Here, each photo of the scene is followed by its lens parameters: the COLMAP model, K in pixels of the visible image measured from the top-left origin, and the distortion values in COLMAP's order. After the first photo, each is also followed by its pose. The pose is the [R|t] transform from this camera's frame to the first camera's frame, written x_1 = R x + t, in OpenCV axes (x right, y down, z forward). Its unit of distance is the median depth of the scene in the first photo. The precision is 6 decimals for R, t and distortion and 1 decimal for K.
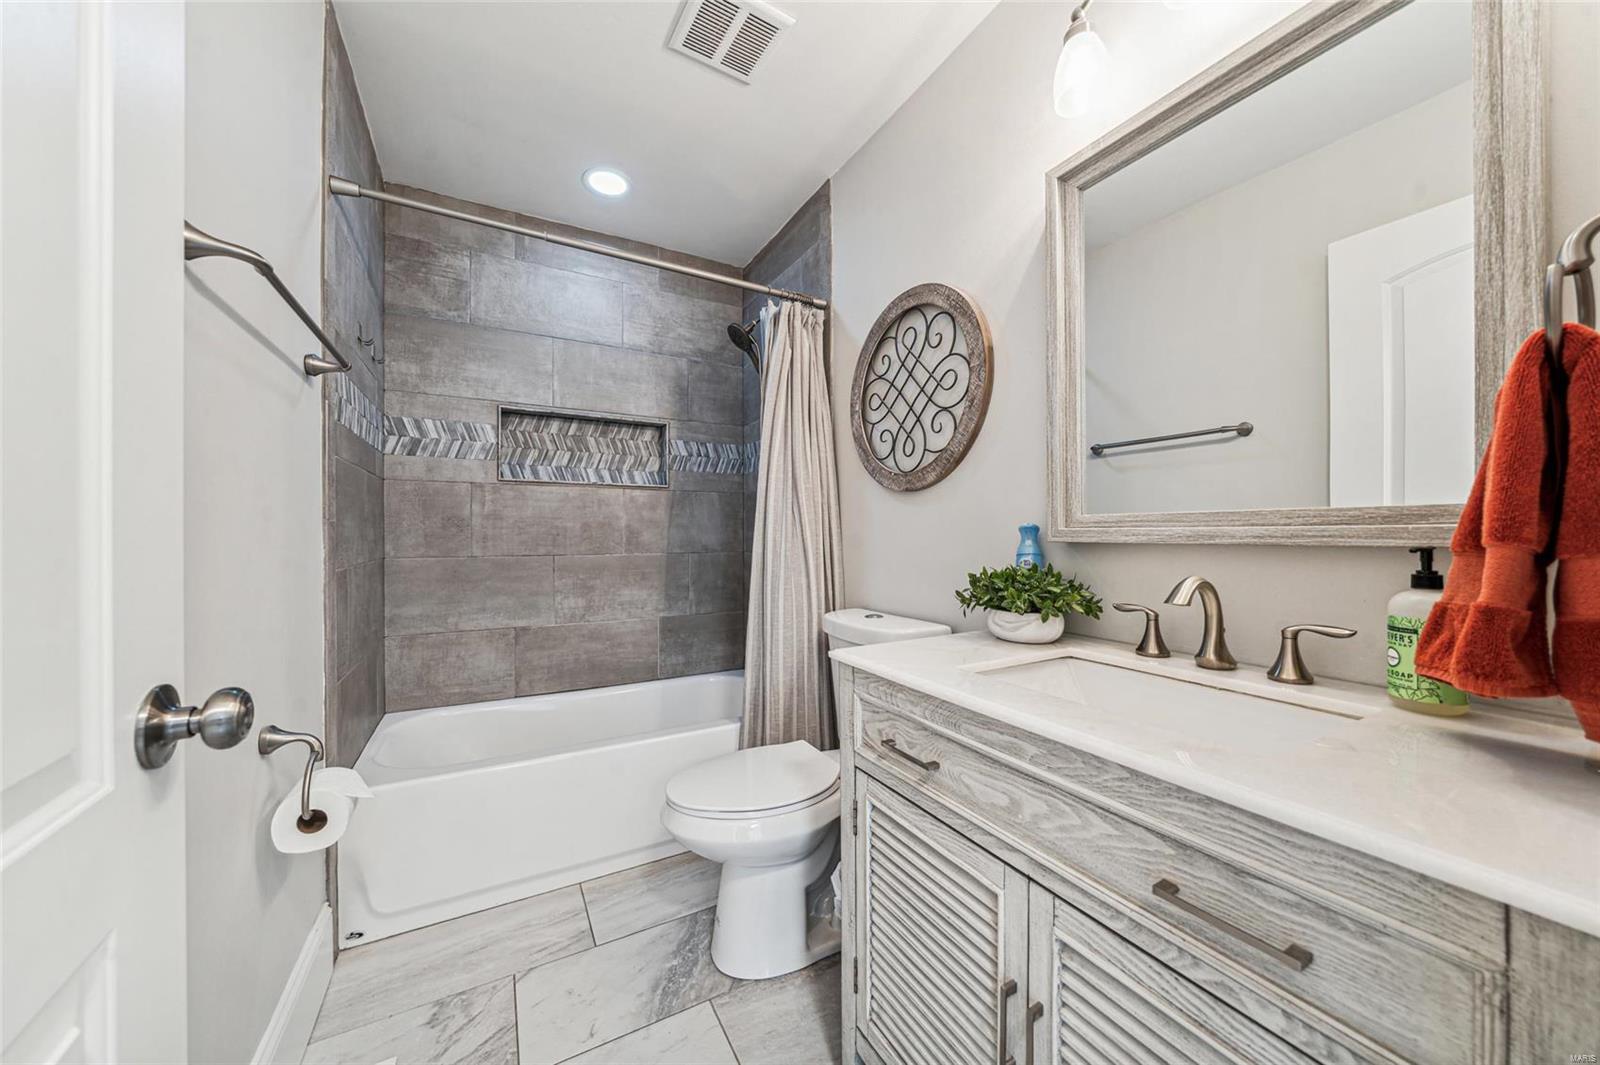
lens RADIAL K [[557.2, 0, 802.6], [0, 557.2, 535.3], [0, 0, 1]] dist [-0.001632, 0.000184]
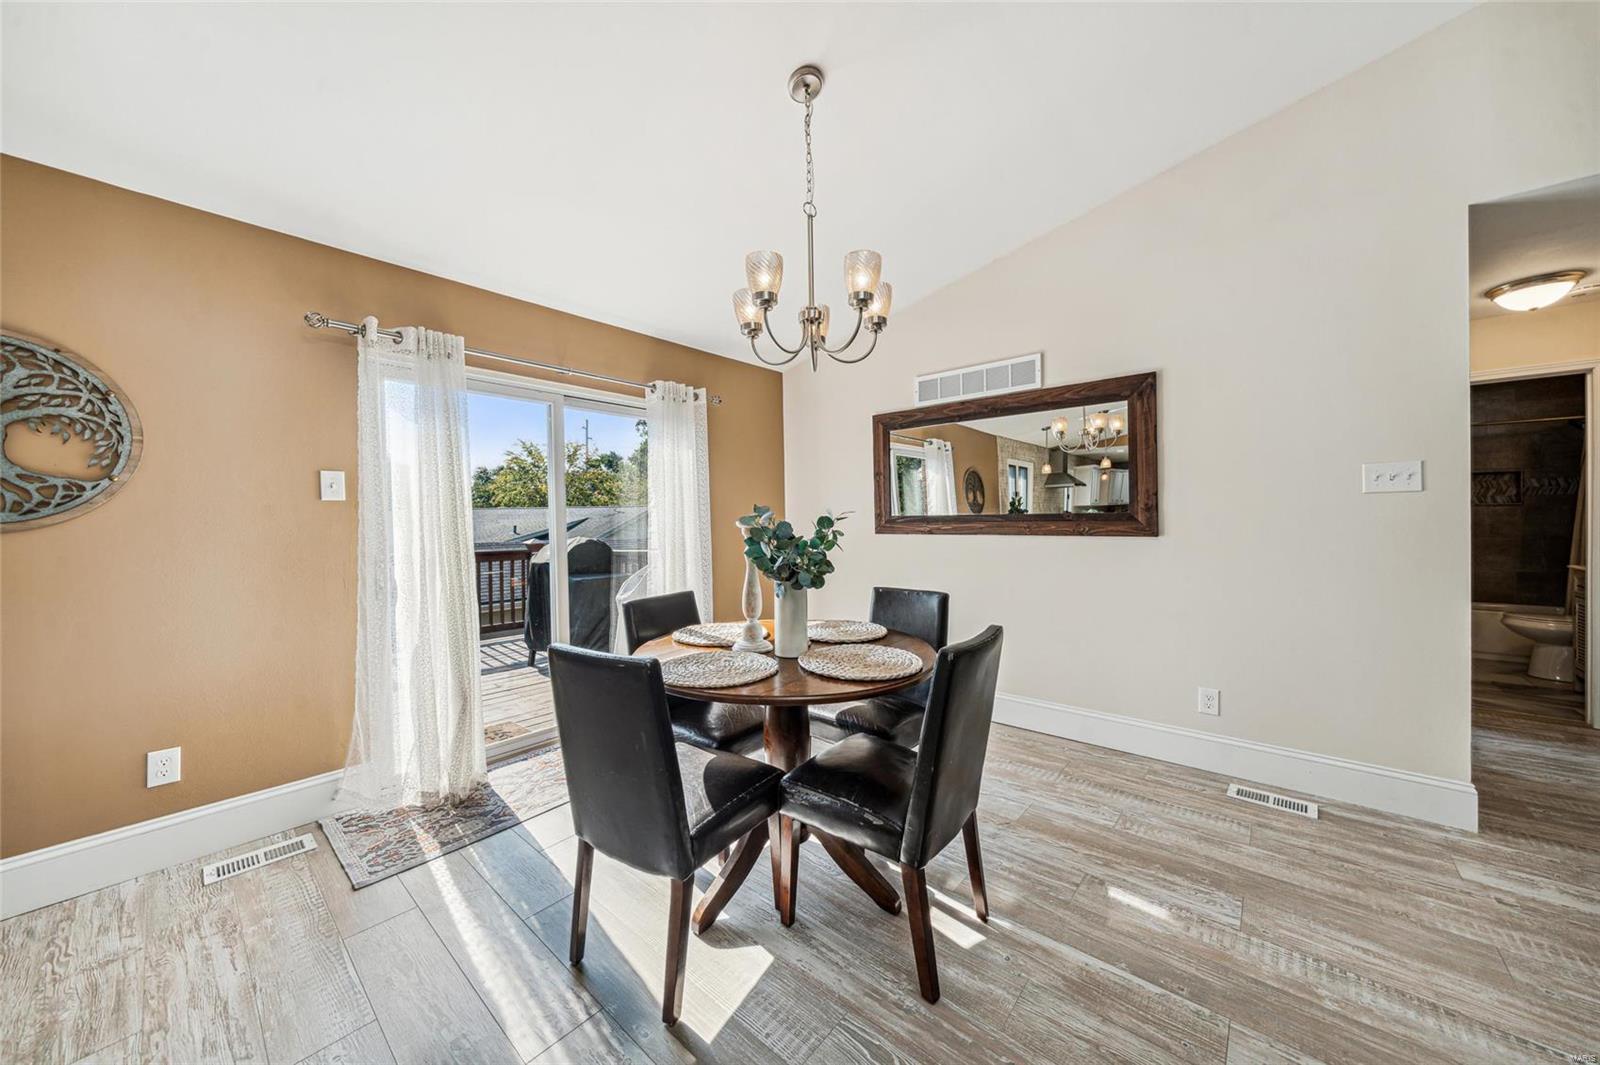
lens RADIAL K [[557.2, 0, 798.0], [0, 557.2, 528.5], [0, 0, 1]] dist [-0.001632, 0.000184]
pose [[0.348348, 0.007122, -0.937338, 0.674477], [0.009917, 0.999887, 0.011283, -0.047772], [0.937313, -0.013226, 0.348238, -1.978722]]
